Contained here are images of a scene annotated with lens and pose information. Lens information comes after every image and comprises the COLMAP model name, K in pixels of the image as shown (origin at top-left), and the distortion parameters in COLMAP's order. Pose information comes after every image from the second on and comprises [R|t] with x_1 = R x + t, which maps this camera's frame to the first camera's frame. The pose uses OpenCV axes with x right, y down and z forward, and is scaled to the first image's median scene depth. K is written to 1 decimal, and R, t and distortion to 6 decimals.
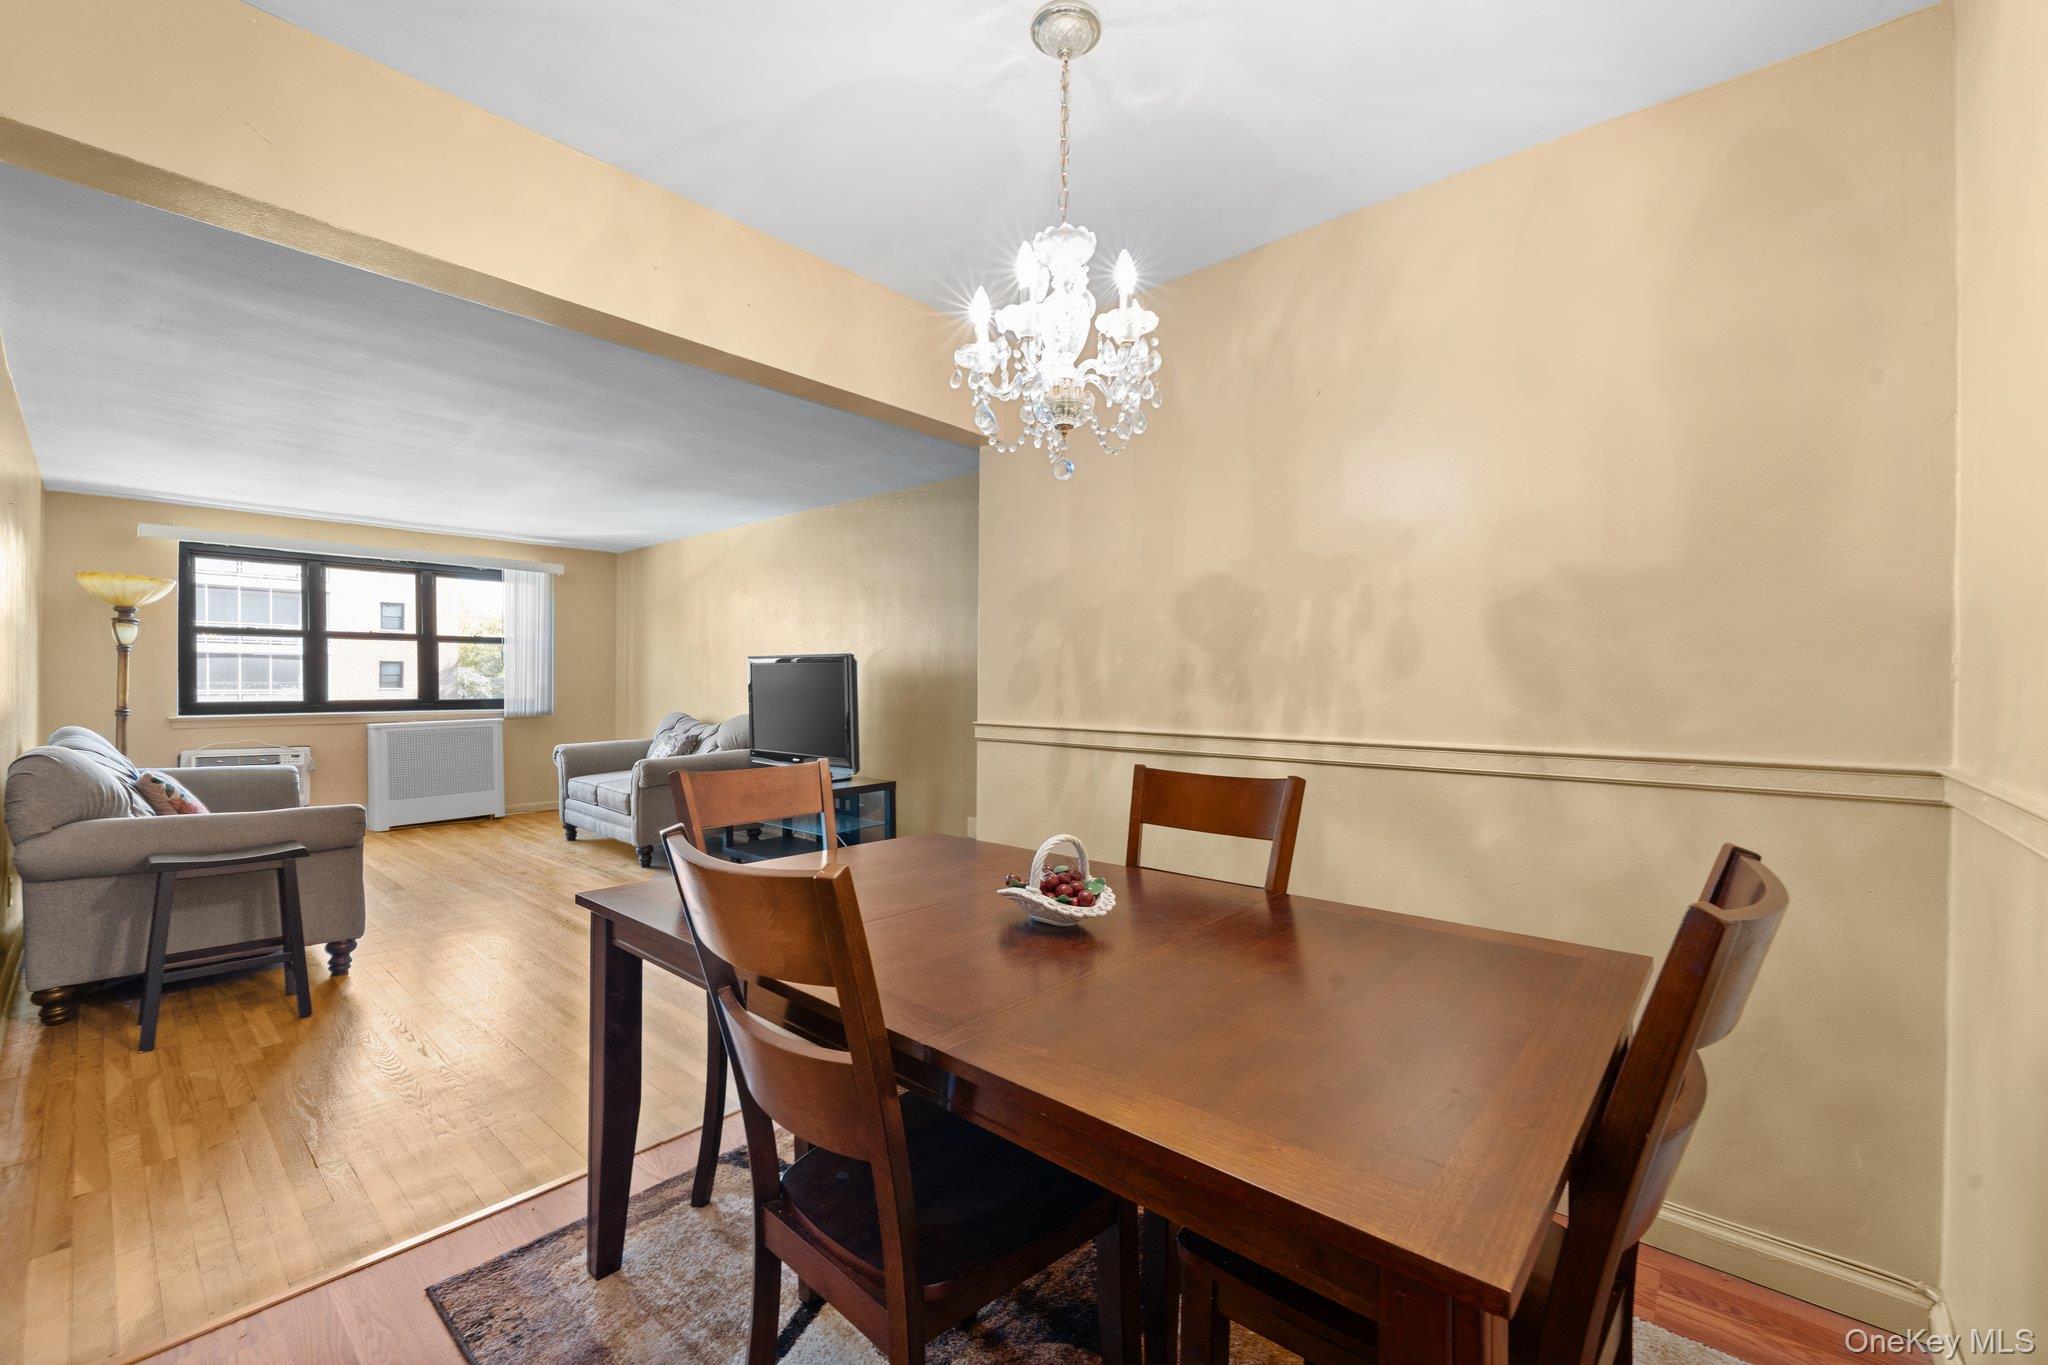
lens RADIAL K [[830.4, 0, 1023.1], [0, 830.4, 684.2], [0, 0, 1]] dist [-0.000871, -0.000723]
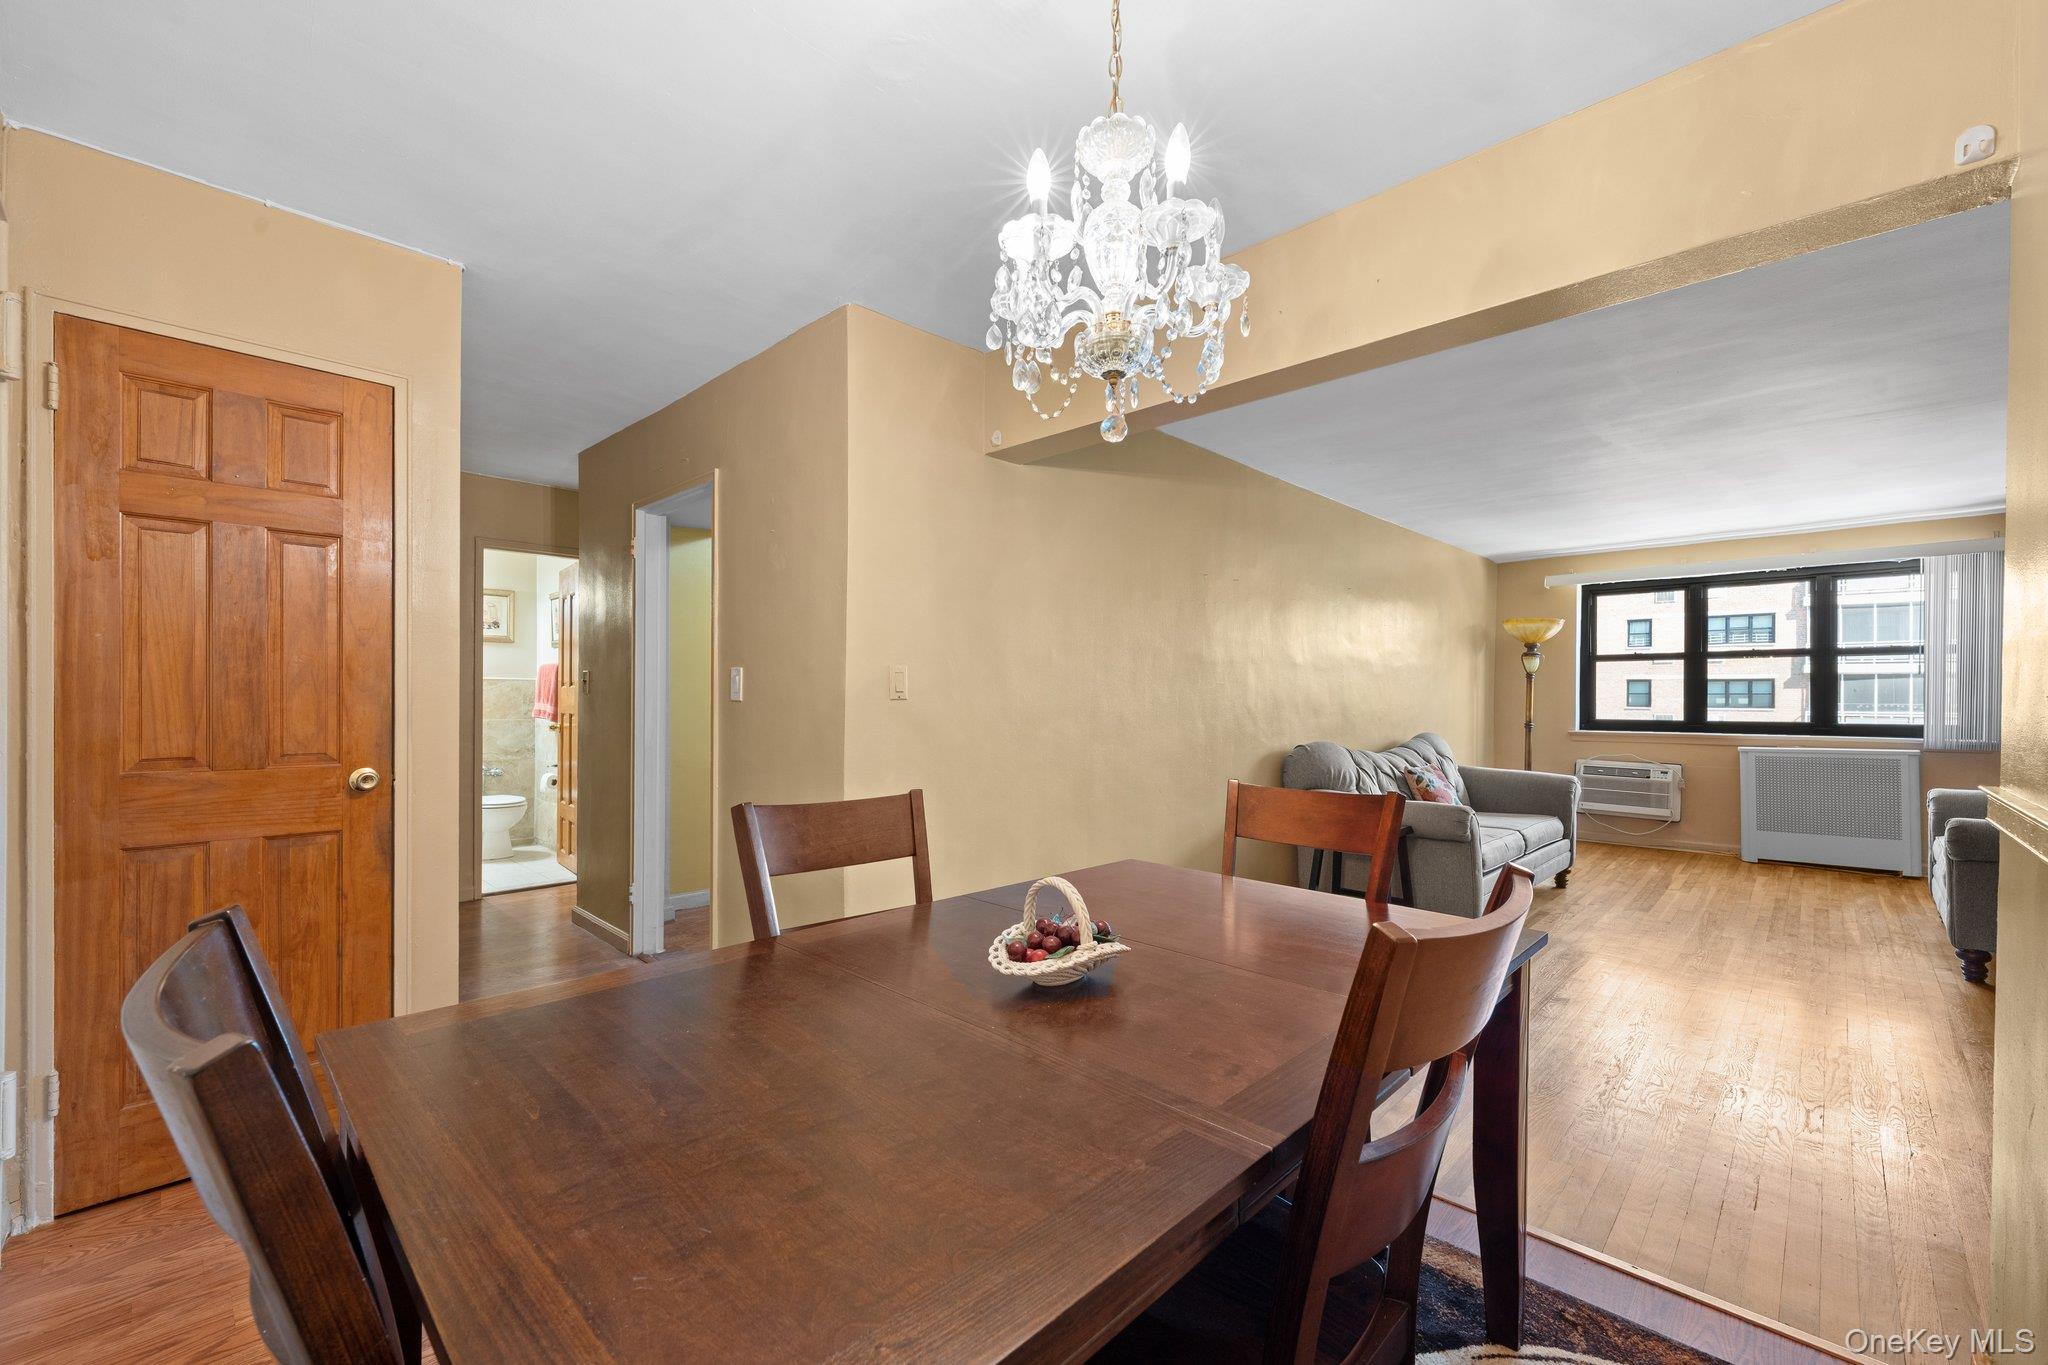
lens RADIAL K [[830.4, 0, 1026.0], [0, 830.4, 703.0], [0, 0, 1]] dist [-0.000871, -0.000723]
pose [[-0.045719, 0.002408, -0.998951, 0.218056], [-0.006473, 0.999975, 0.002707, 0.000860], [0.998933, 0.006590, -0.045702, 0.244100]]
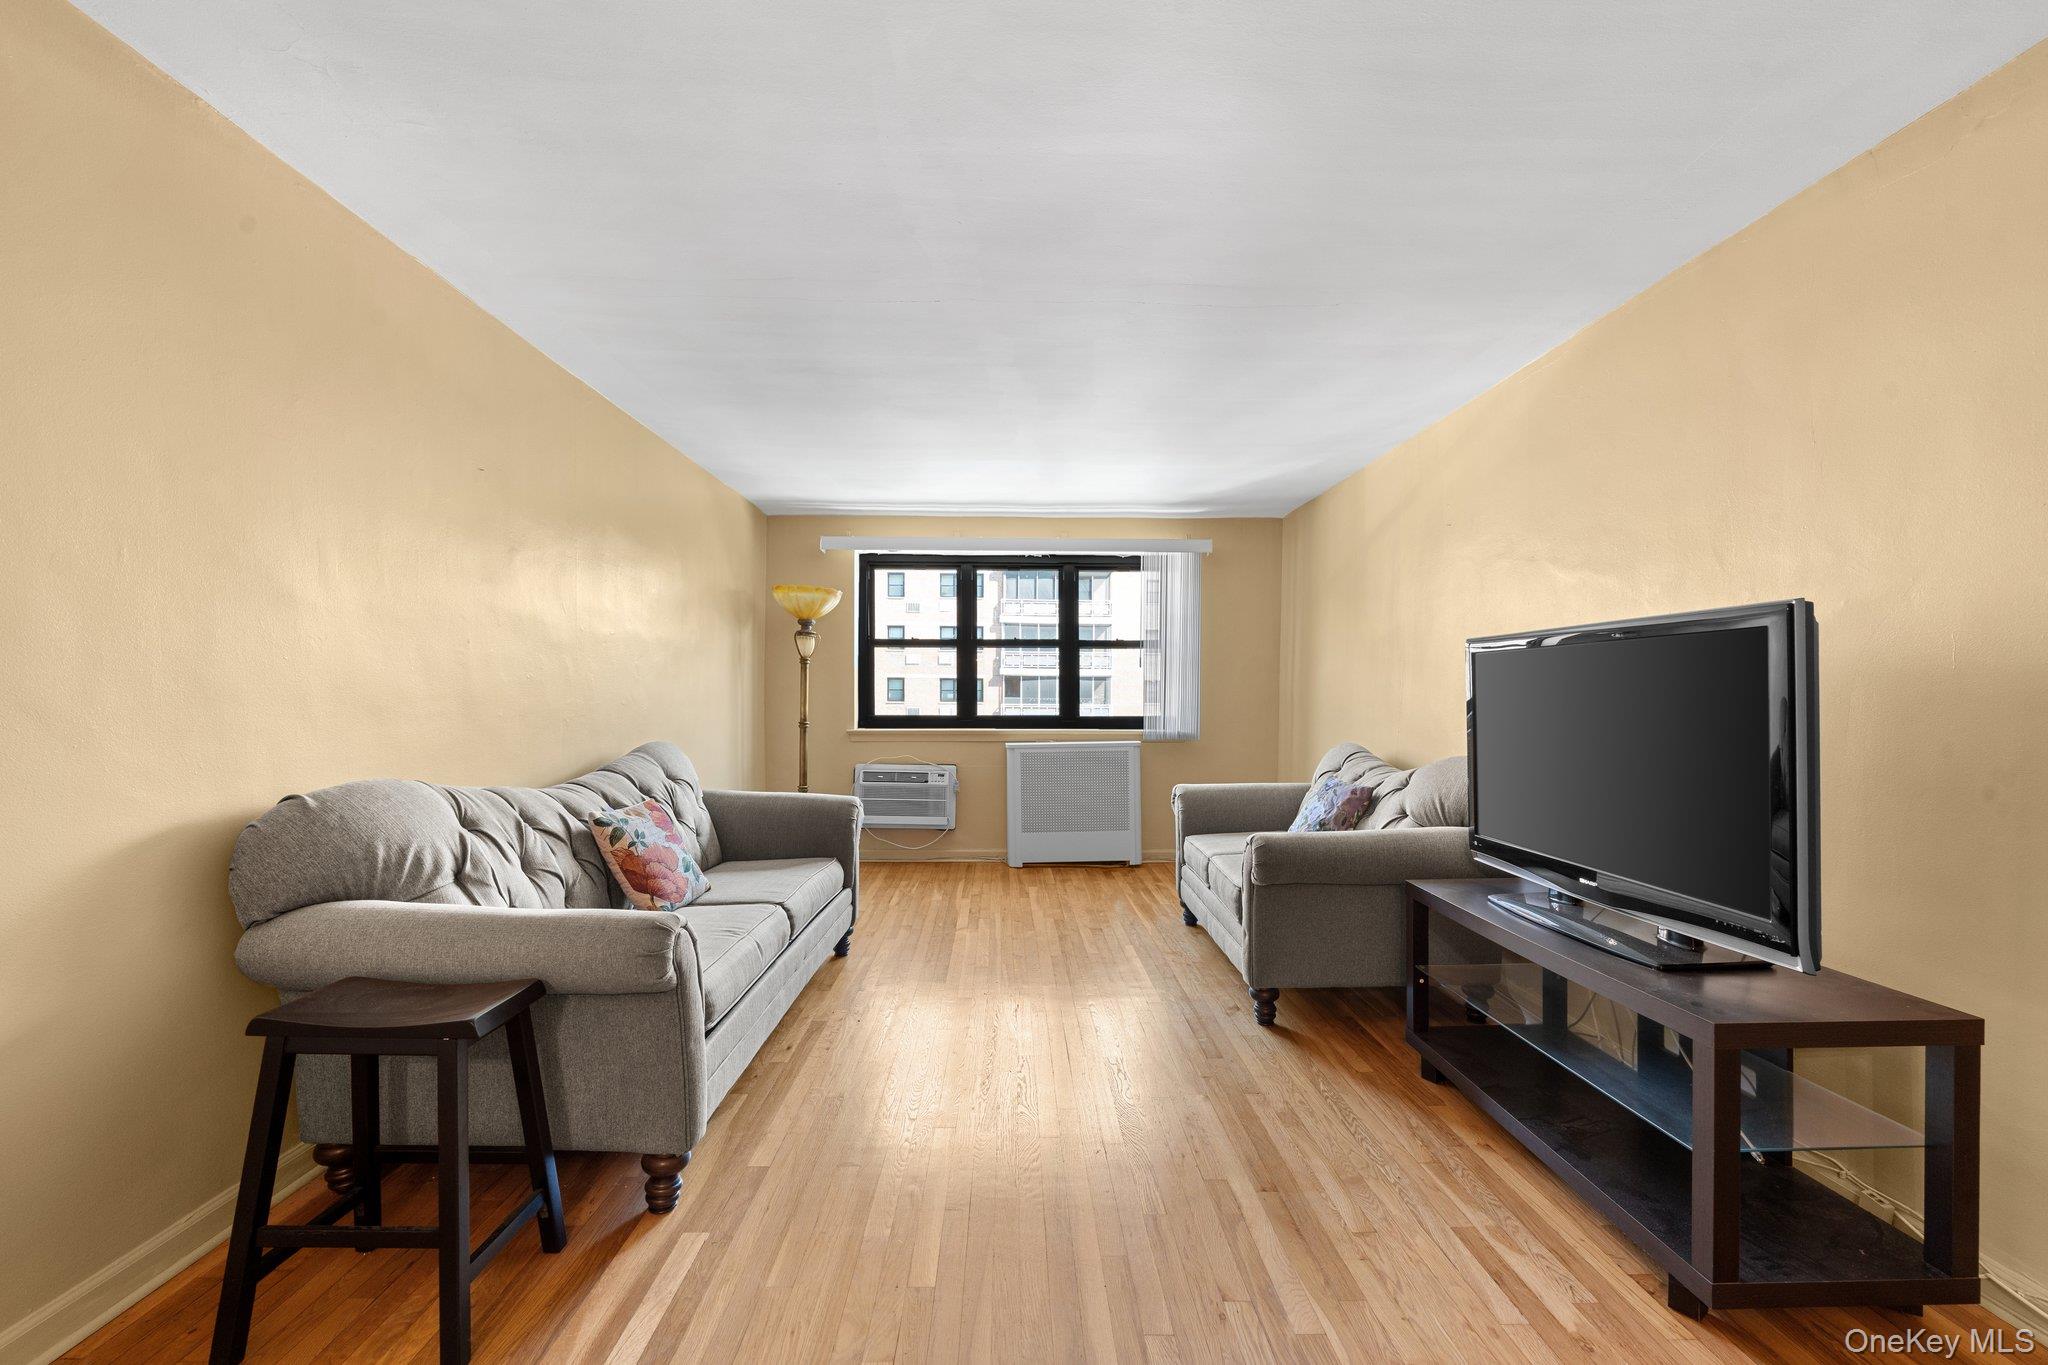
lens RADIAL K [[830.4, 0, 1024.1], [0, 830.4, 718.6], [0, 0, 1]] dist [-0.000871, -0.000723]
pose [[0.679089, 0.019718, -0.733791, -0.142855], [-0.004707, 0.999736, 0.022508, 0.002629], [0.734041, -0.011831, 0.679002, 0.453626]]
